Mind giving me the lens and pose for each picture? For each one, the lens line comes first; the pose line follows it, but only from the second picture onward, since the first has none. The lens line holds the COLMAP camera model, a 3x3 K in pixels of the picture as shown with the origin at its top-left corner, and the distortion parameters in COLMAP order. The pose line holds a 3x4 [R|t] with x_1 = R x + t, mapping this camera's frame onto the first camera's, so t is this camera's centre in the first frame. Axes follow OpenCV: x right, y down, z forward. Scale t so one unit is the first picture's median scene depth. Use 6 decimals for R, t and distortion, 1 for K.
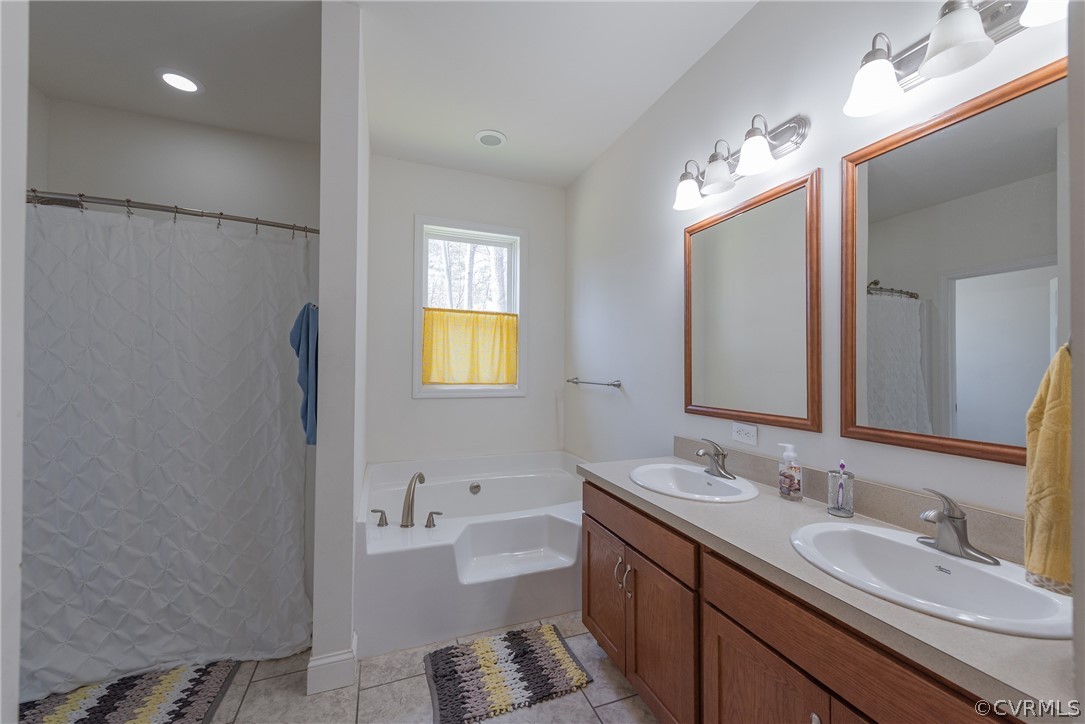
lens RADIAL K [[421.9, 0, 542.5], [0, 421.9, 362.0], [0, 0, 1]] dist [0.010795, -0.000185]
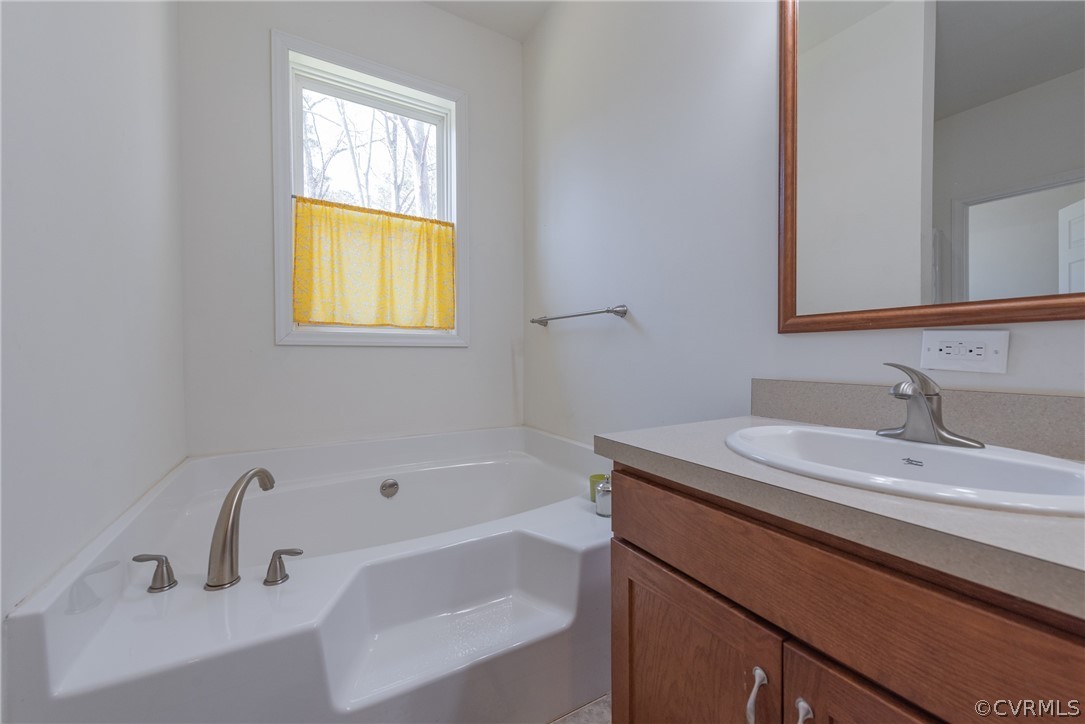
lens RADIAL K [[421.9, 0, 542.5], [0, 421.9, 362.0], [0, 0, 1]] dist [0.010795, -0.000185]
pose [[0.987314, -0.010547, 0.158428, -0.034940], [0.005855, 0.999531, 0.030053, 0.103138], [-0.158671, -0.028744, 0.986913, 0.382813]]
